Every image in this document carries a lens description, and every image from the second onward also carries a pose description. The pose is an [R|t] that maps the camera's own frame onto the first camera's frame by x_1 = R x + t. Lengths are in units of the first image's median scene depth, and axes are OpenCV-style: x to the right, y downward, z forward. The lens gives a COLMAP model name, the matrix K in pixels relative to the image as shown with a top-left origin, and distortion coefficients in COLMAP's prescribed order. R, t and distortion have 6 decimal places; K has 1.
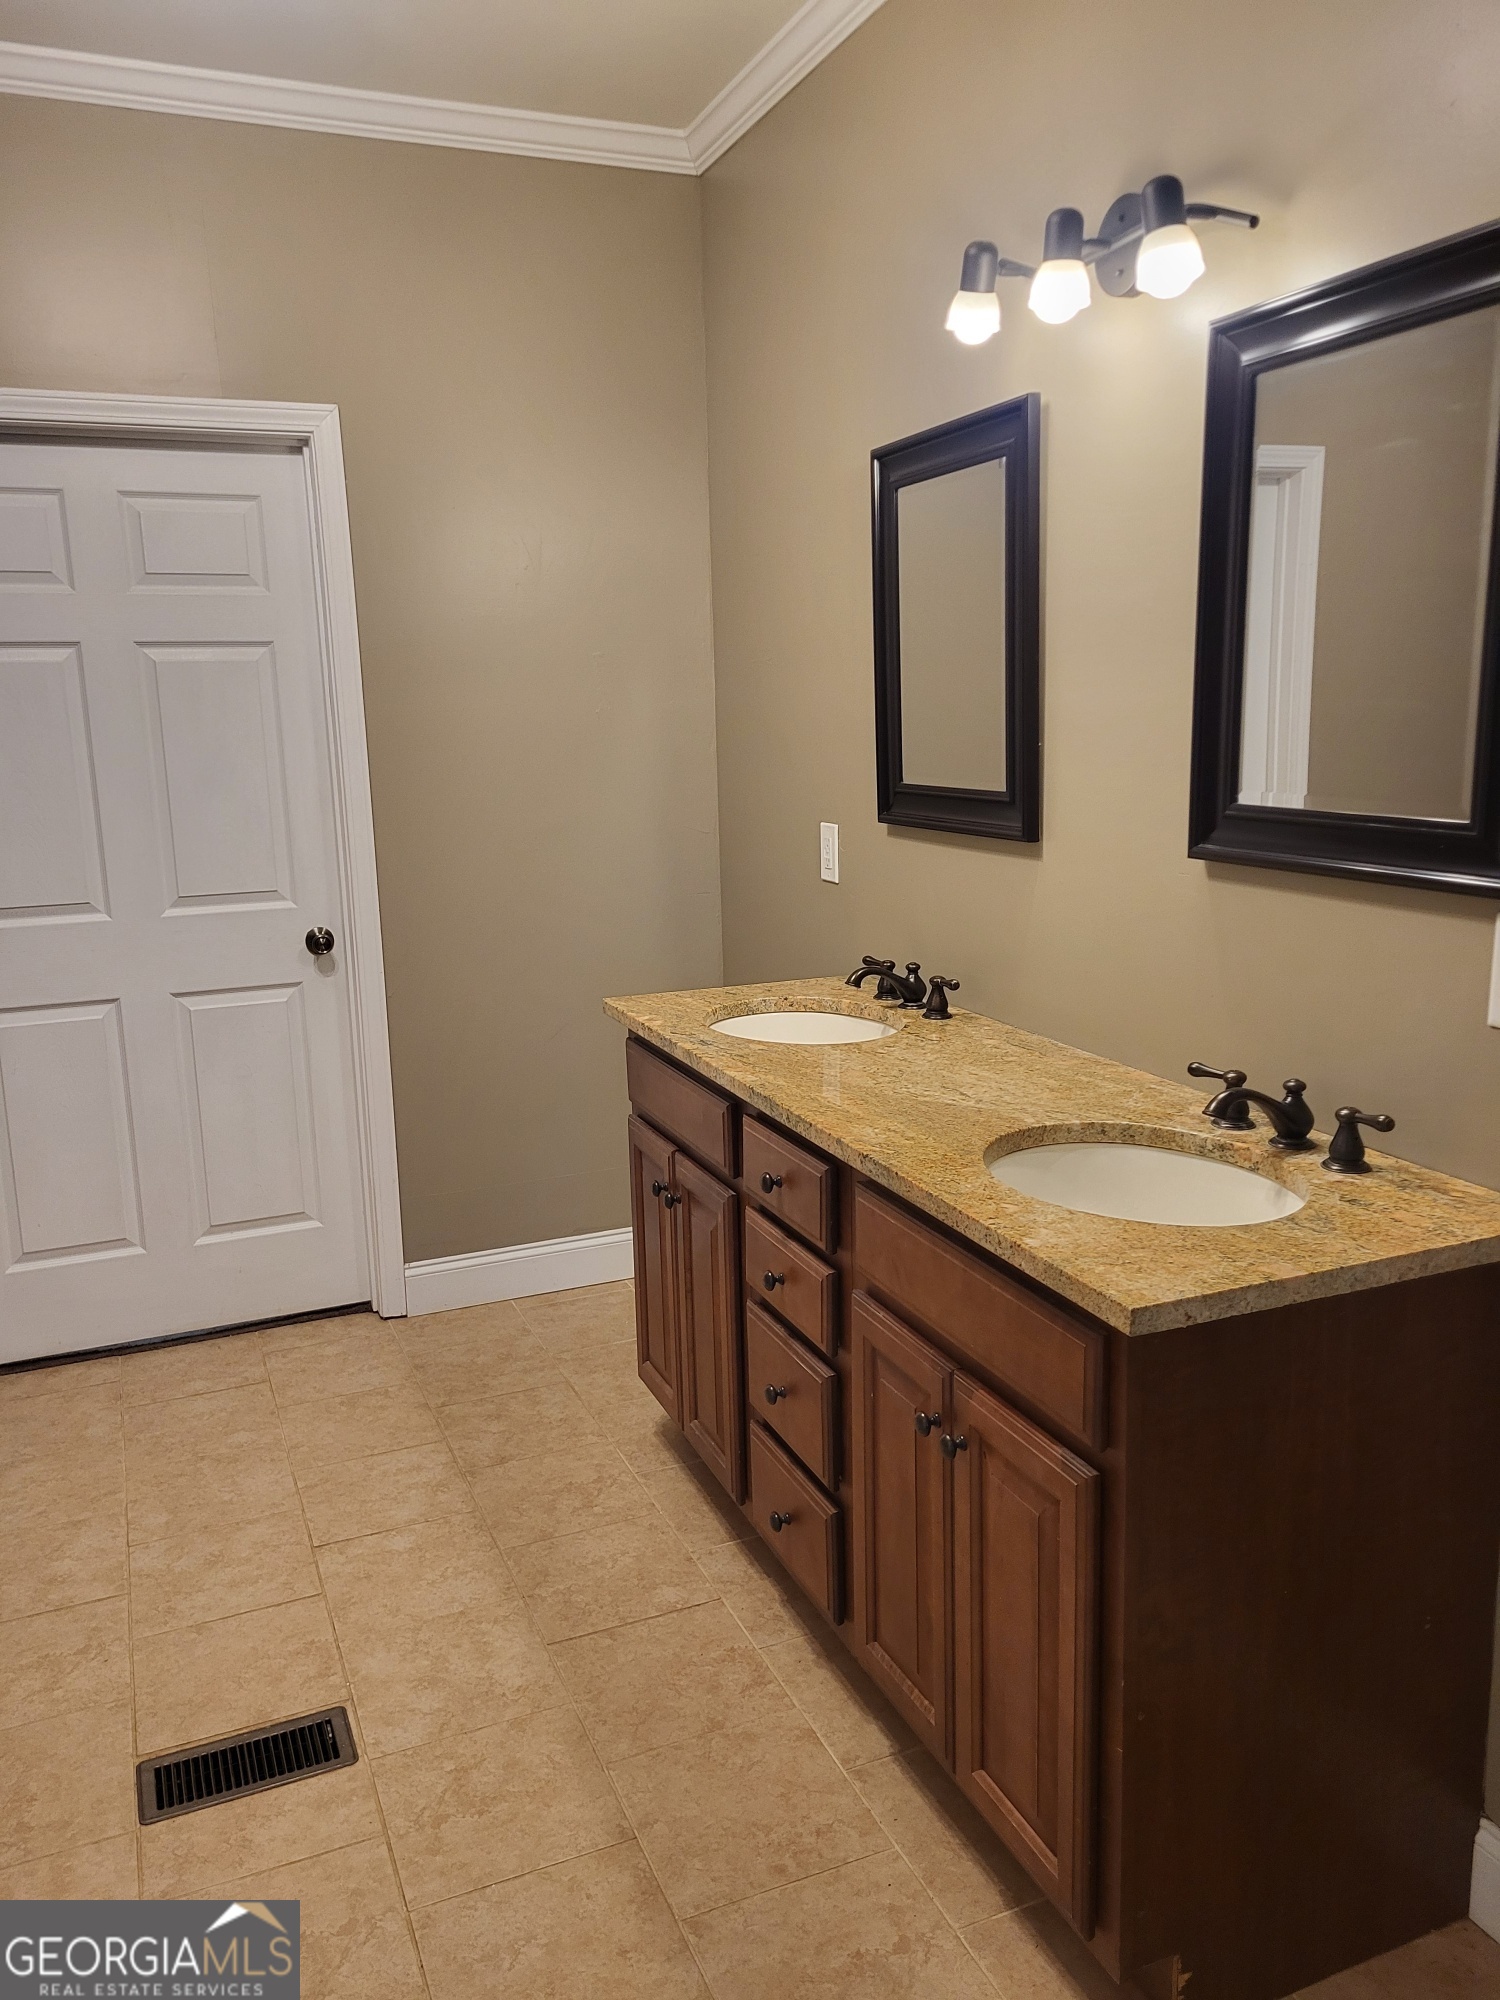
lens RADIAL K [[1506.7, 0, 748.1], [0, 1506.7, 1005.7], [0, 0, 1]] dist [0.001529, -0.004383]
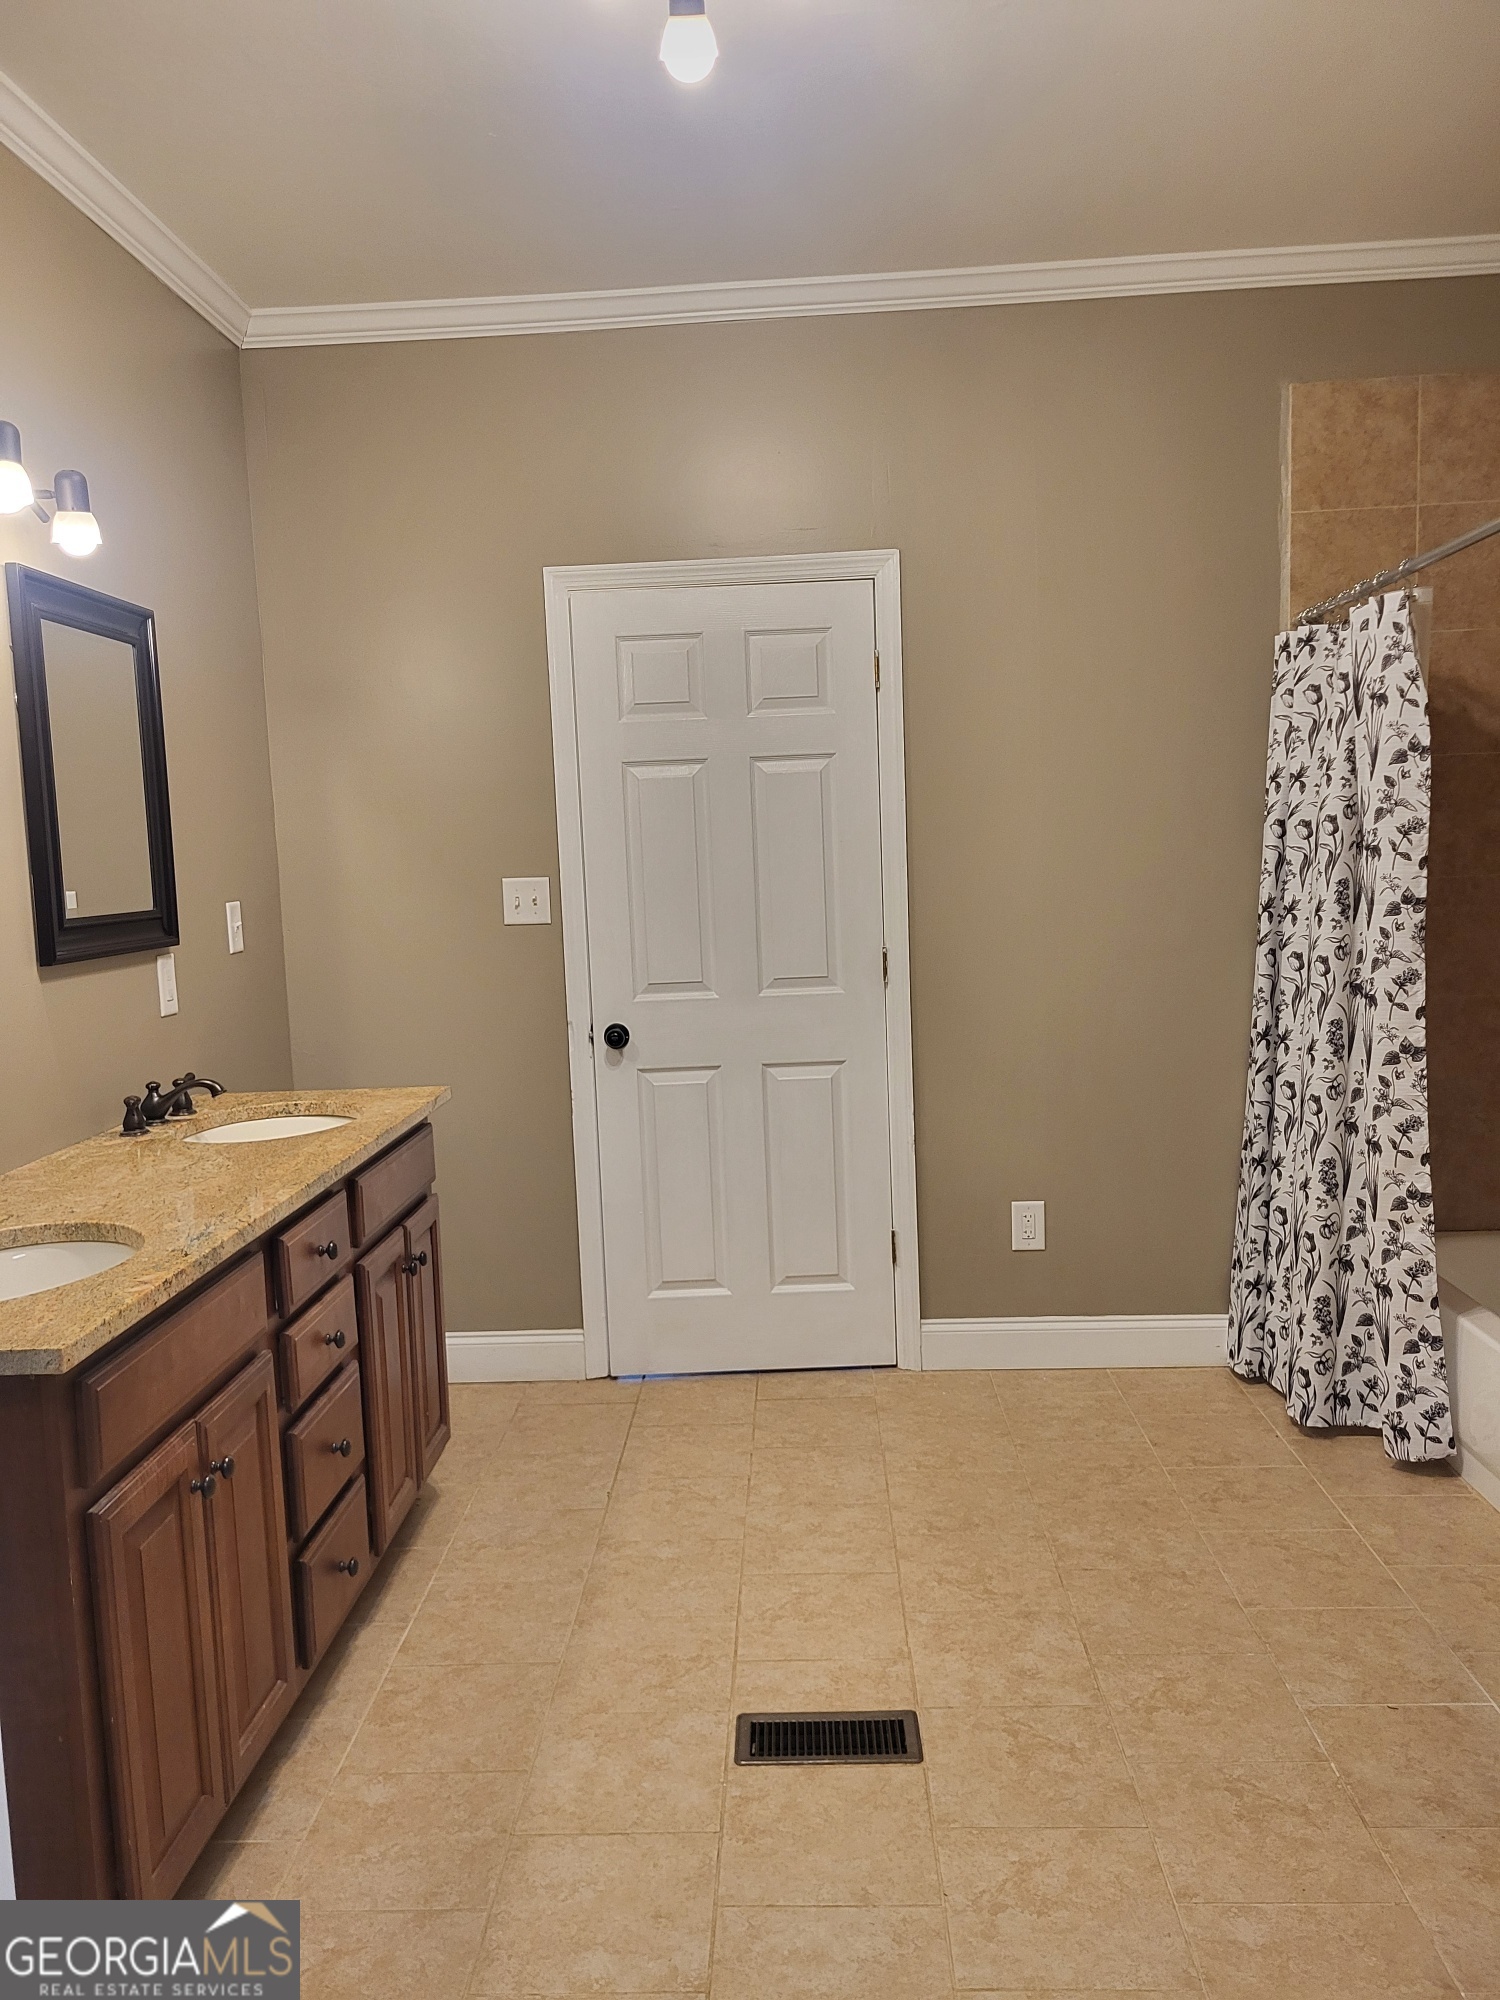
lens RADIAL K [[1506.7, 0, 750.3], [0, 1506.7, 996.7], [0, 0, 1]] dist [0.001529, -0.004383]
pose [[-0.905022, 0.012946, 0.425168, -0.738880], [0.139724, 0.953121, 0.268398, -0.315343], [-0.401762, 0.302312, -0.864404, 1.768007]]
